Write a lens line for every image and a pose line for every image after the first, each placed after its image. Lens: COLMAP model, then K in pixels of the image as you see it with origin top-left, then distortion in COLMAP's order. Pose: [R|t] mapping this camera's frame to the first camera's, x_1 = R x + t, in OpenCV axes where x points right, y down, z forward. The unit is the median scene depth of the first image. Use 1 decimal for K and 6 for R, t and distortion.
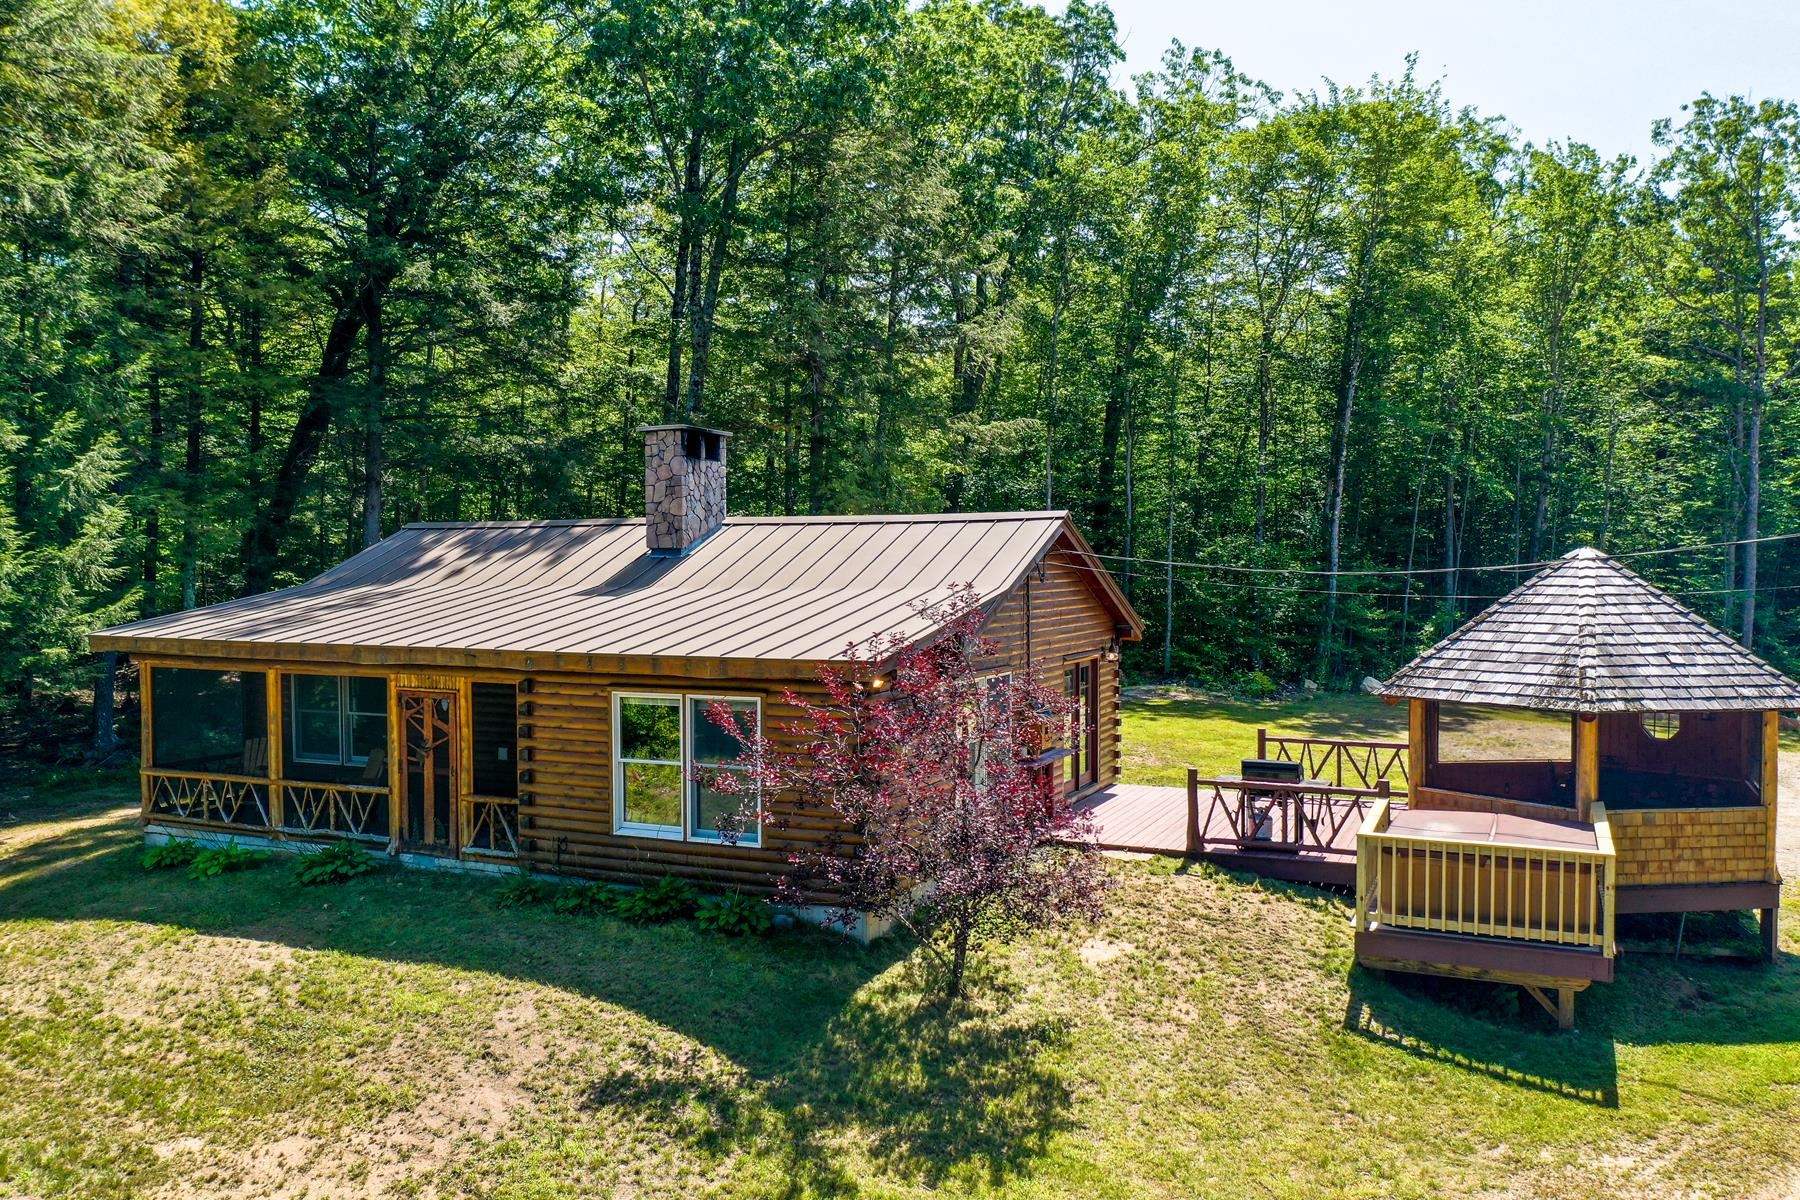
lens RADIAL K [[1457.8, 0, 902.5], [0, 1457.8, 614.5], [0, 0, 1]] dist [0.010000, -0.000503]
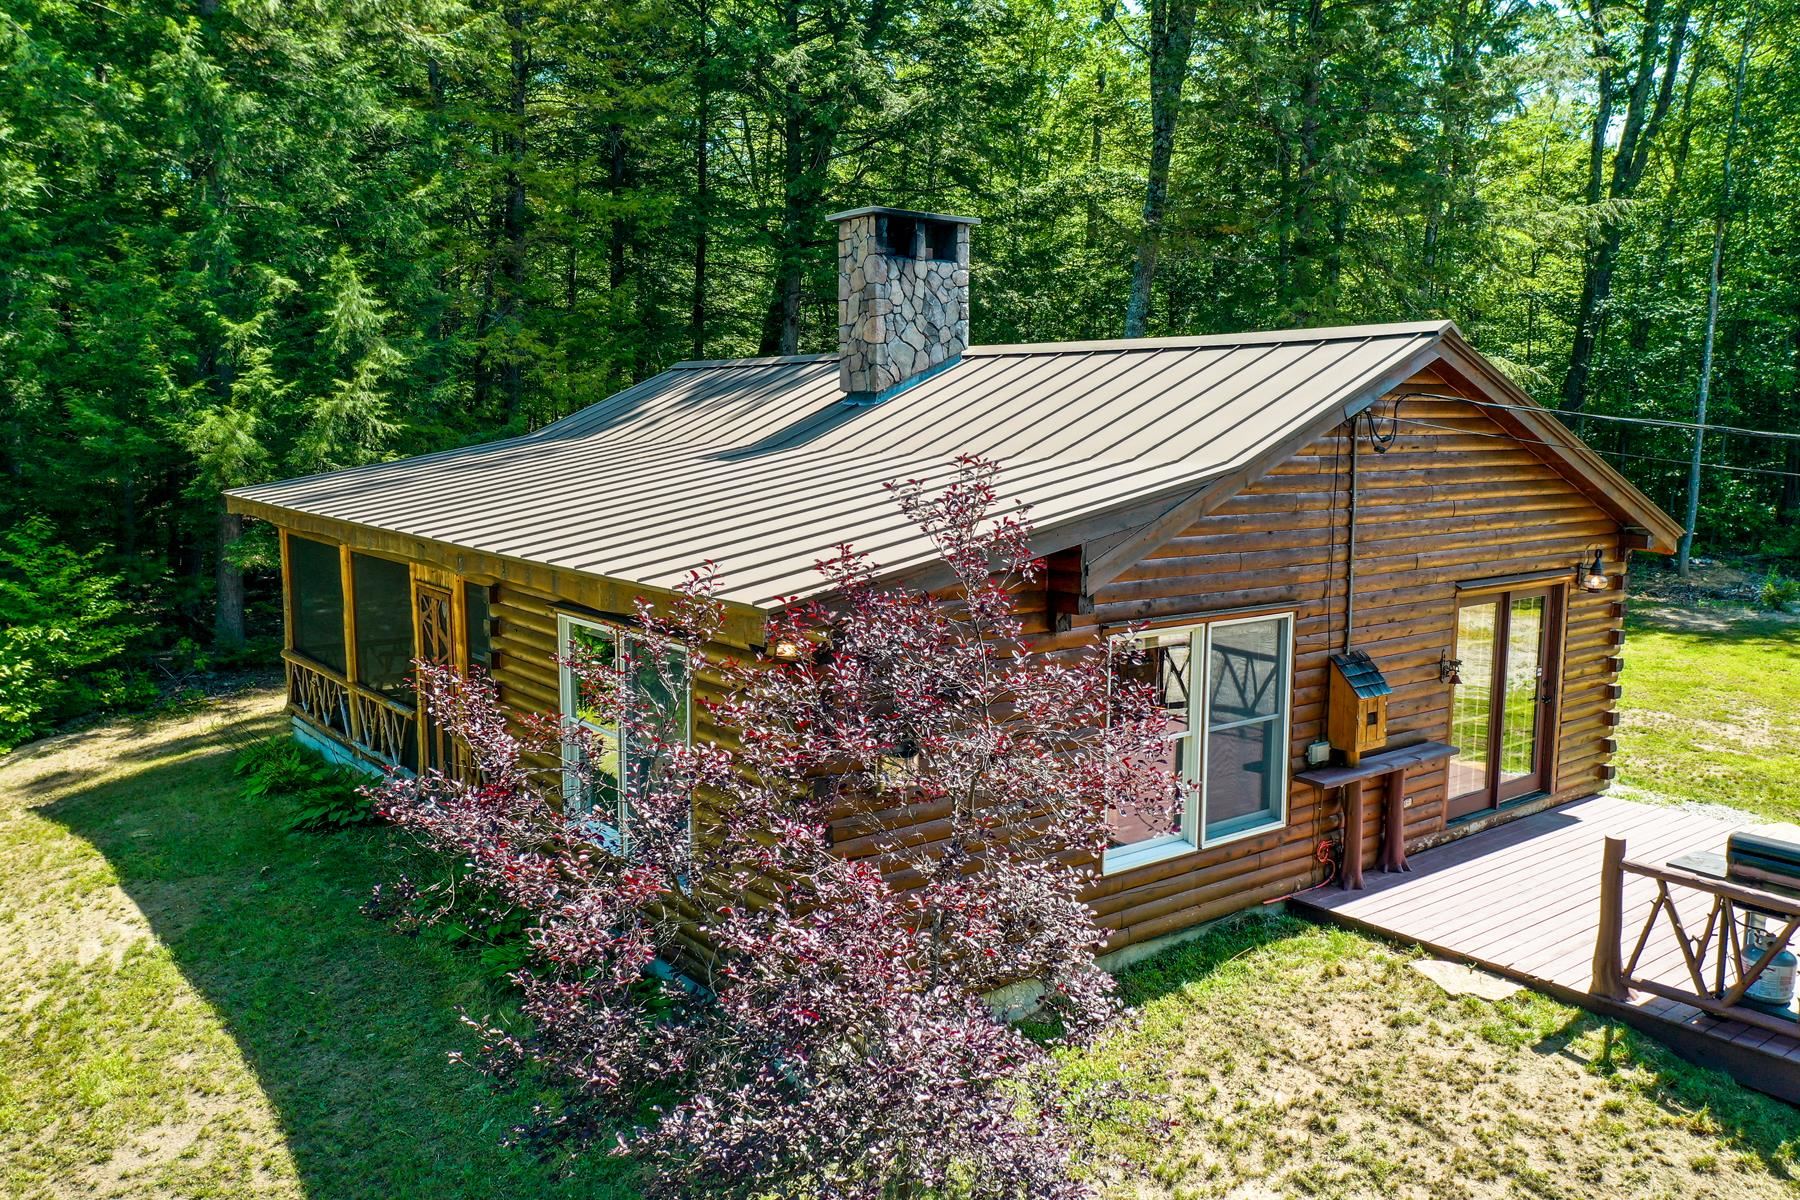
lens RADIAL K [[1421.9, 0, 895.3], [0, 1421.9, 616.6], [0, 0, 1]] dist [-0.012615, -0.003888]
pose [[0.878696, 0.071478, -0.472001, 0.208429], [-0.020987, 0.993555, 0.111390, -0.017368], [0.476921, -0.087972, 0.874533, 0.475861]]
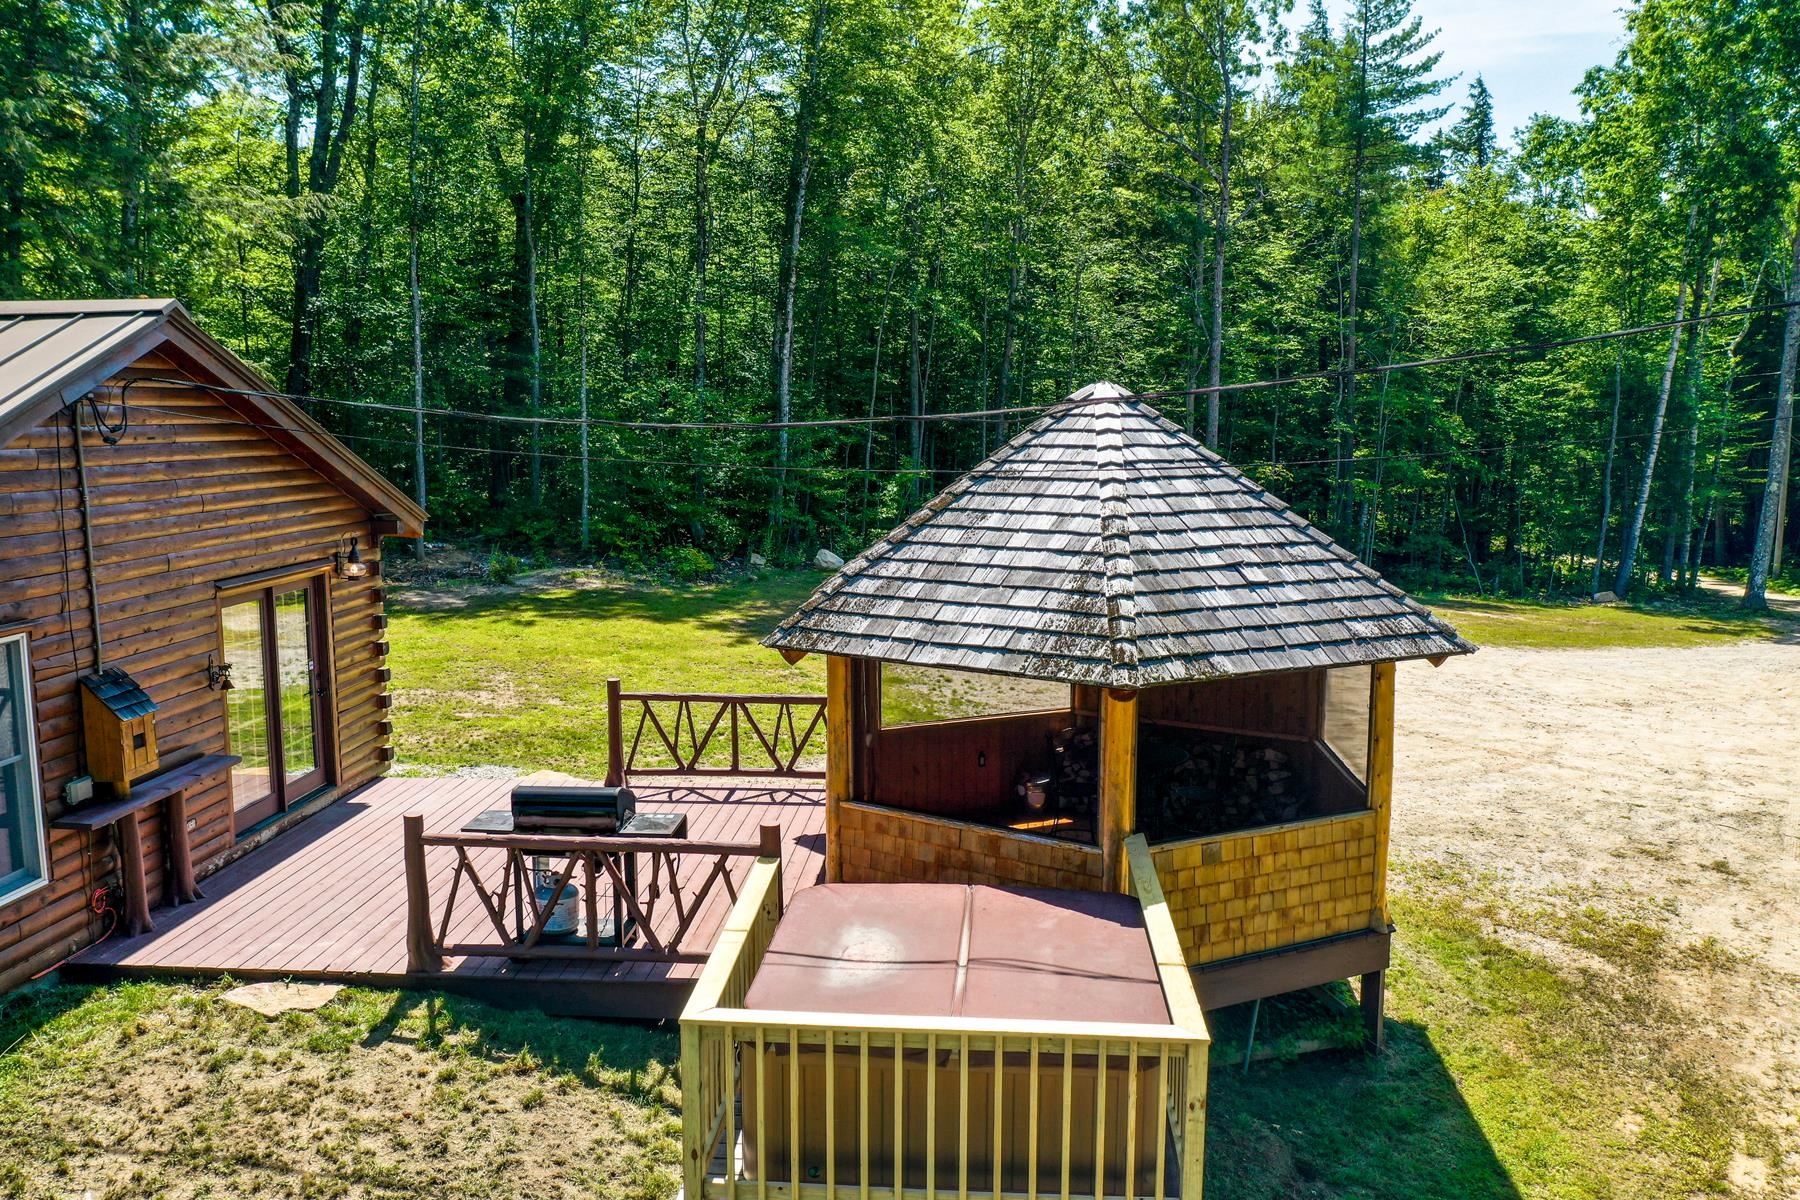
lens RADIAL K [[1422.8, 0, 905.4], [0, 1422.8, 612.6], [0, 0, 1]] dist [-0.004371, -0.001038]
pose [[0.940432, -0.044162, 0.337101, 0.199264], [0.009342, 0.994510, 0.104224, -0.013842], [-0.339853, -0.094867, 0.935682, 0.494776]]
